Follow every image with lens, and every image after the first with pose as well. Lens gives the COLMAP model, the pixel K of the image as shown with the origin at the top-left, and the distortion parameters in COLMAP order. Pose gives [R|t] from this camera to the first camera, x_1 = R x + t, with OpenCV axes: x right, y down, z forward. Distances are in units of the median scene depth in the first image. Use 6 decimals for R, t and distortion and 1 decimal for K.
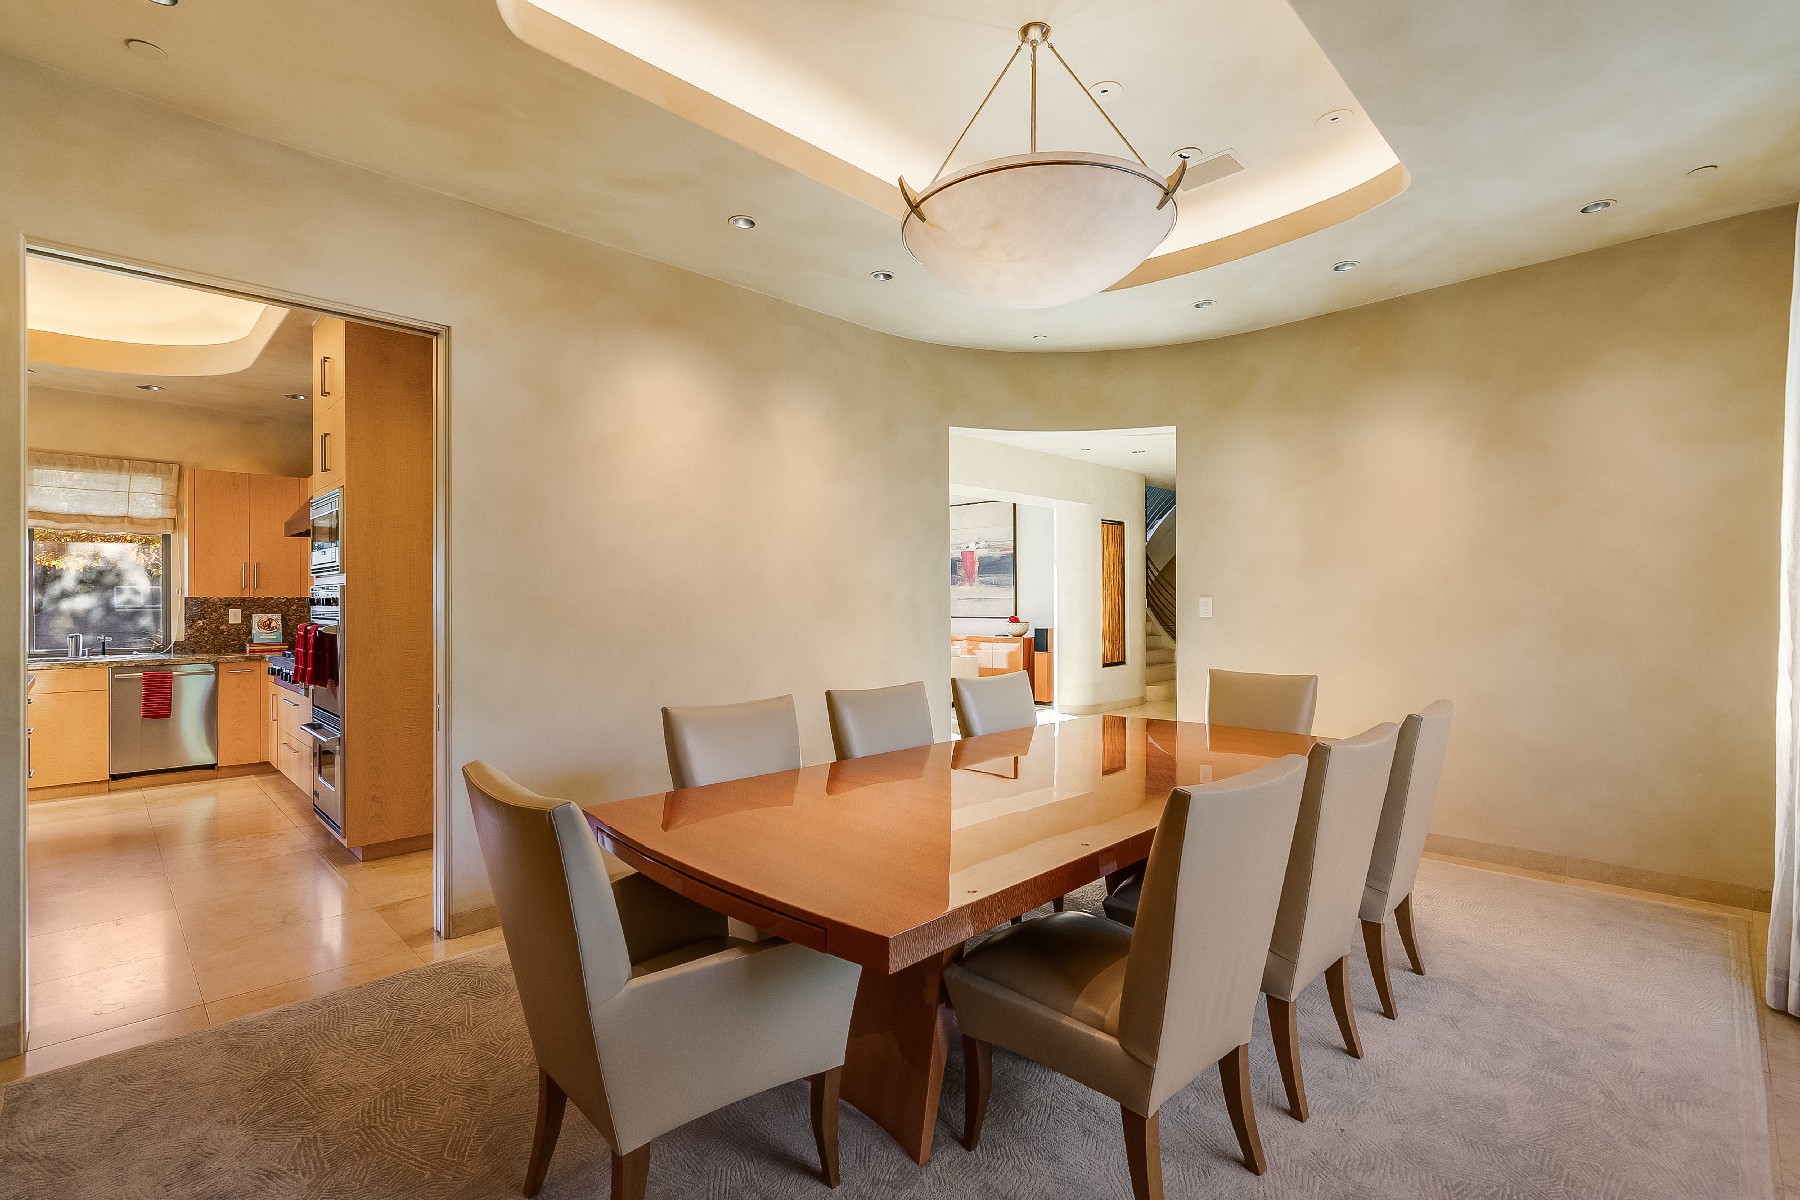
lens RADIAL K [[814.1, 0, 900.0], [0, 814.1, 600.0], [0, 0, 1]] dist [-0.000352, -0.000304]
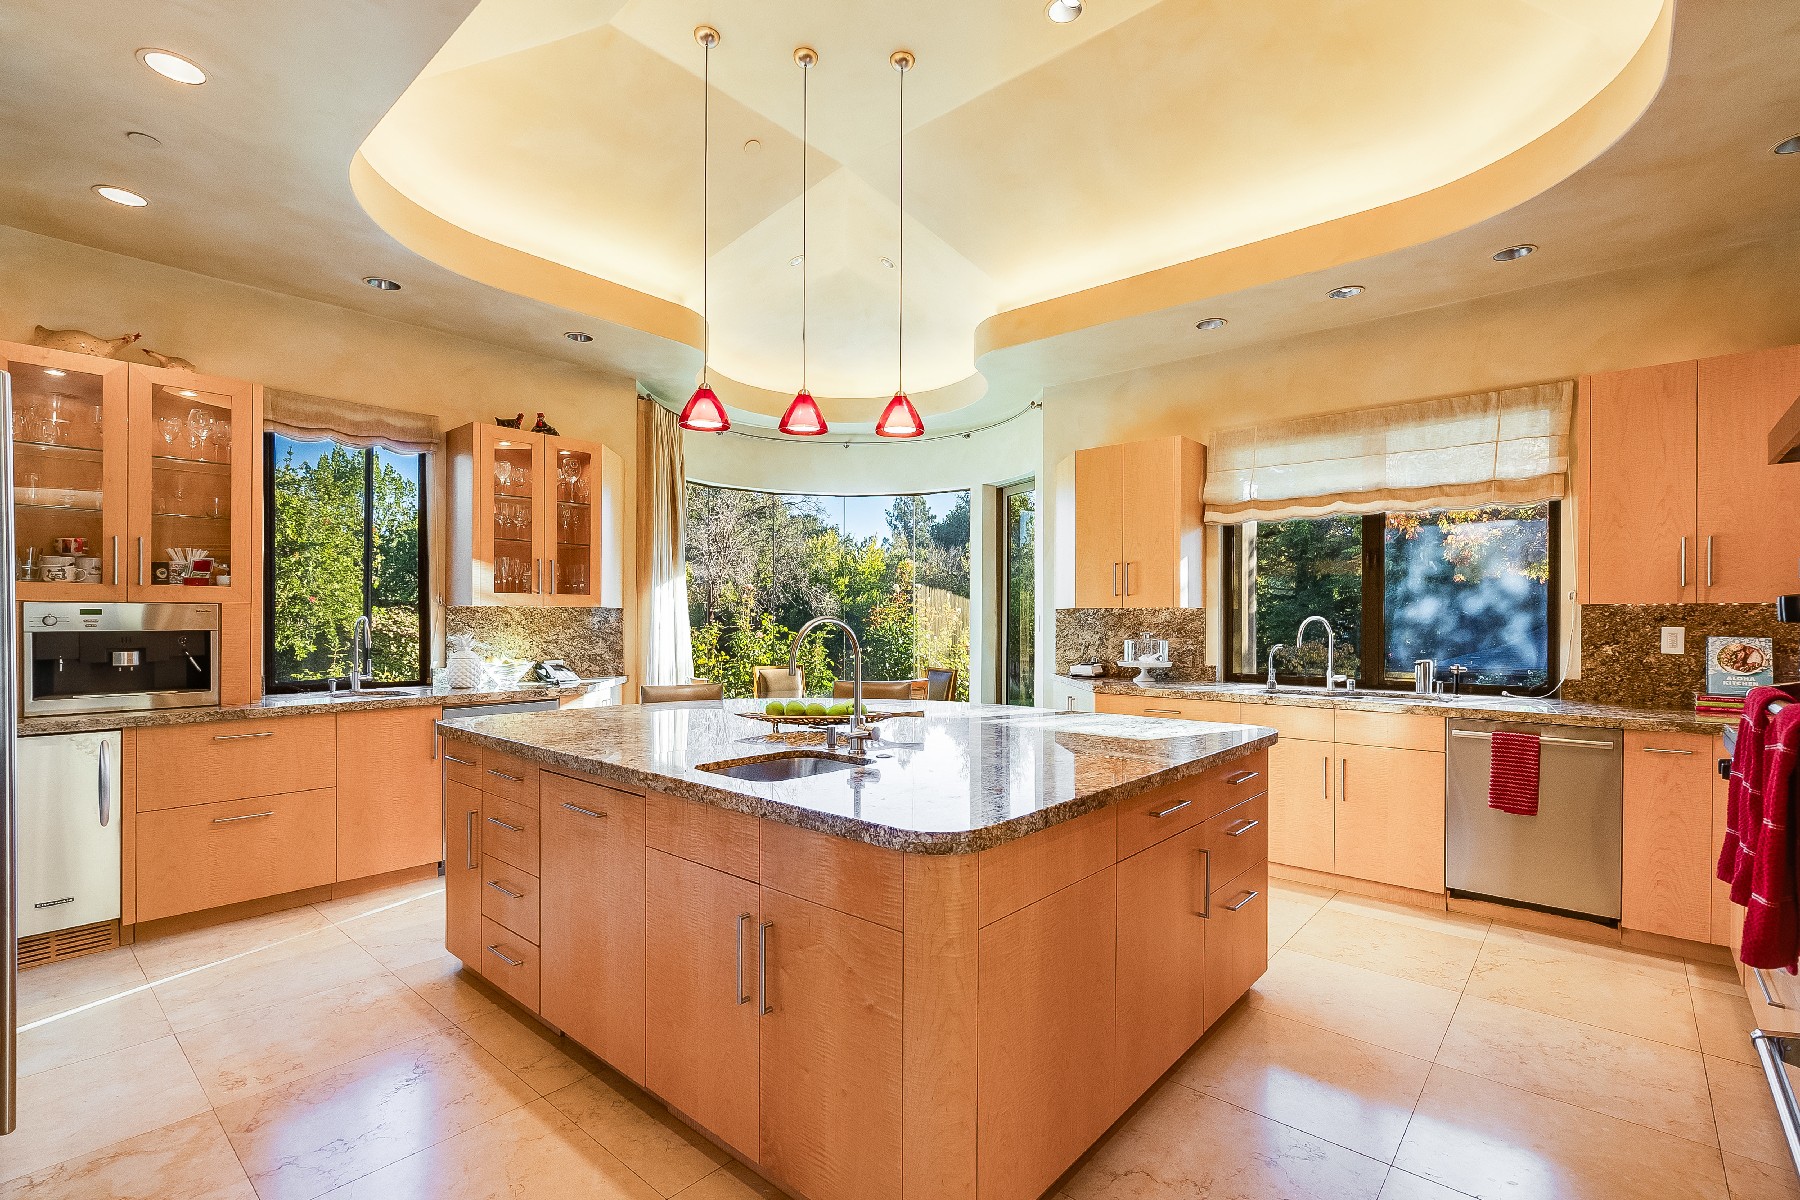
lens RADIAL K [[812.8, 0, 905.1], [0, 812.8, 617.1], [0, 0, 1]] dist [-0.000861, -0.000573]
pose [[0.073970, -0.002216, -0.997258, -0.335302], [-0.012708, 0.999914, -0.003165, 0.013339], [0.997180, 0.012908, 0.073935, 0.475769]]
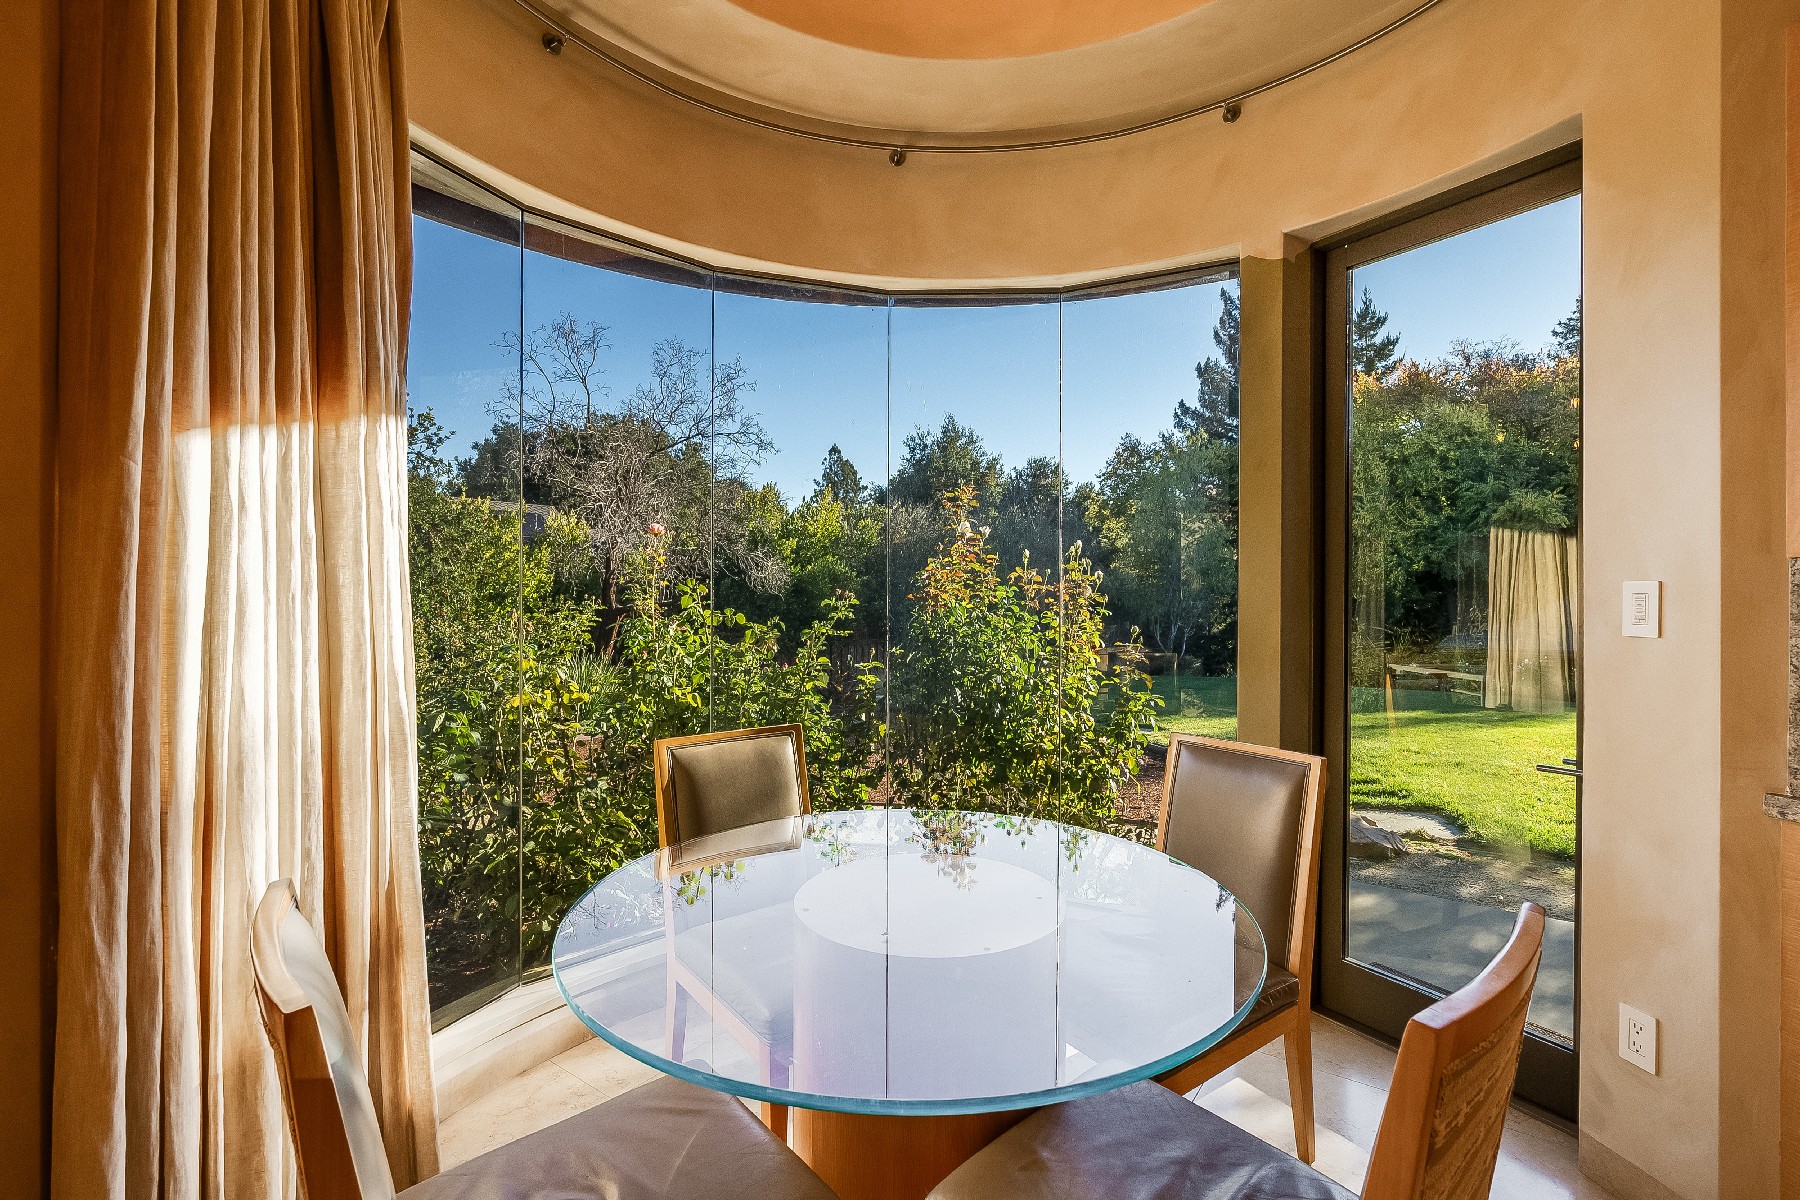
lens RADIAL K [[814.1, 0, 900.0], [0, 814.1, 600.0], [0, 0, 1]] dist [-0.000352, -0.000304]
pose [[0.161070, 0.007480, -0.986915, -1.008264], [-0.015323, 0.999870, 0.005077, 0.014596], [0.986824, 0.014305, 0.161163, 0.407870]]
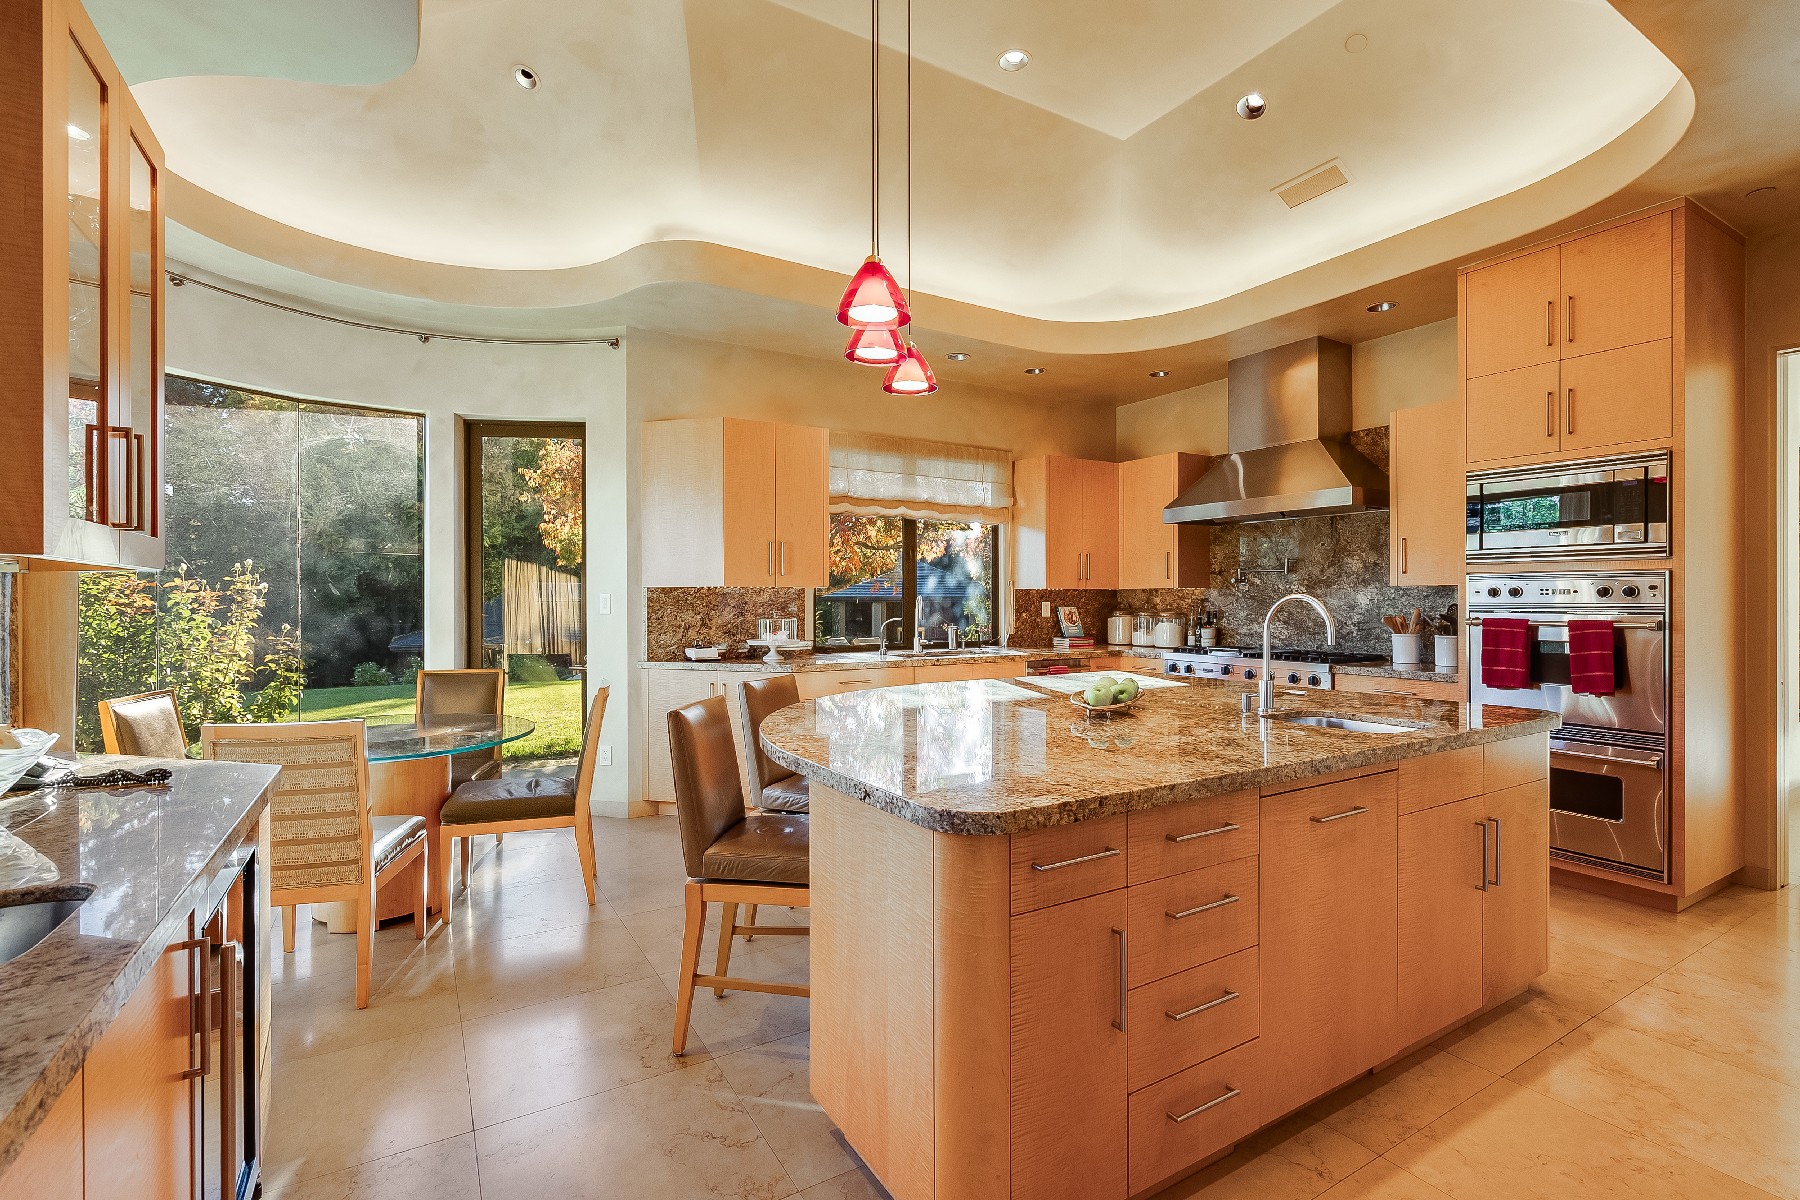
lens RADIAL K [[814.1, 0, 900.0], [0, 814.1, 600.0], [0, 0, 1]] dist [-0.000352, -0.000304]
pose [[0.971637, -0.000700, -0.236478, -0.788464], [-0.001335, 0.999963, -0.008444, 0.018163], [0.236475, 0.008520, 0.971600, 0.021528]]
